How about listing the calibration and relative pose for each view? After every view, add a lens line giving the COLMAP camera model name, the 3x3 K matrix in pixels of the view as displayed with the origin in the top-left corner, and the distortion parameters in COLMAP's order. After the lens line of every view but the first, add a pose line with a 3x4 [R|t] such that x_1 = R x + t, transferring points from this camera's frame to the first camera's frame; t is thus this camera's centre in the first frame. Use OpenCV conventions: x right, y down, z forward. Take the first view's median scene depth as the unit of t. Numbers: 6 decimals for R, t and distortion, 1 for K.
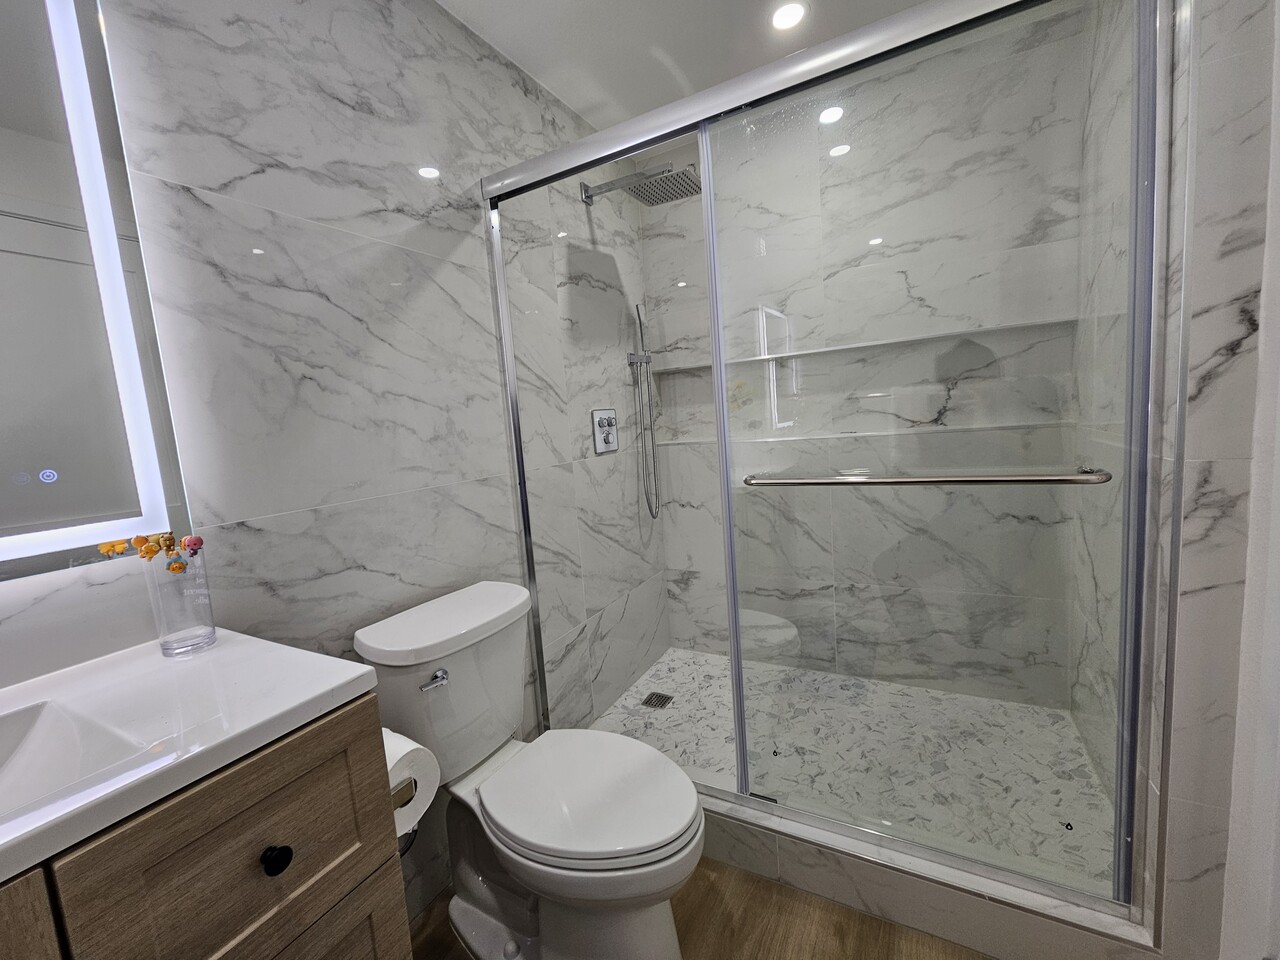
lens RADIAL K [[522.8, 0, 639.1], [0, 522.8, 478.8], [0, 0, 1]] dist [-0.000001, -0.000937]
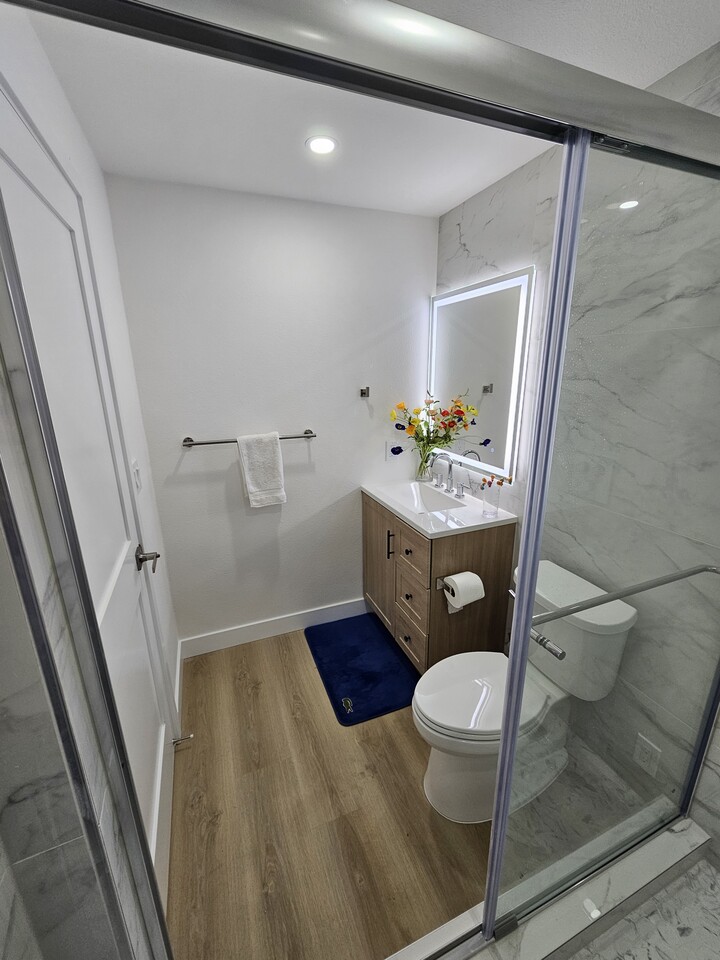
lens RADIAL K [[392.1, 0, 355.8], [0, 392.1, 478.6], [0, 0, 1]] dist [-0.000001, -0.000937]
pose [[-0.634972, 0.291342, -0.715493, 0.565510], [-0.020835, 0.919367, 0.392848, -0.356414], [0.772254, 0.264355, -0.577702, 0.804088]]
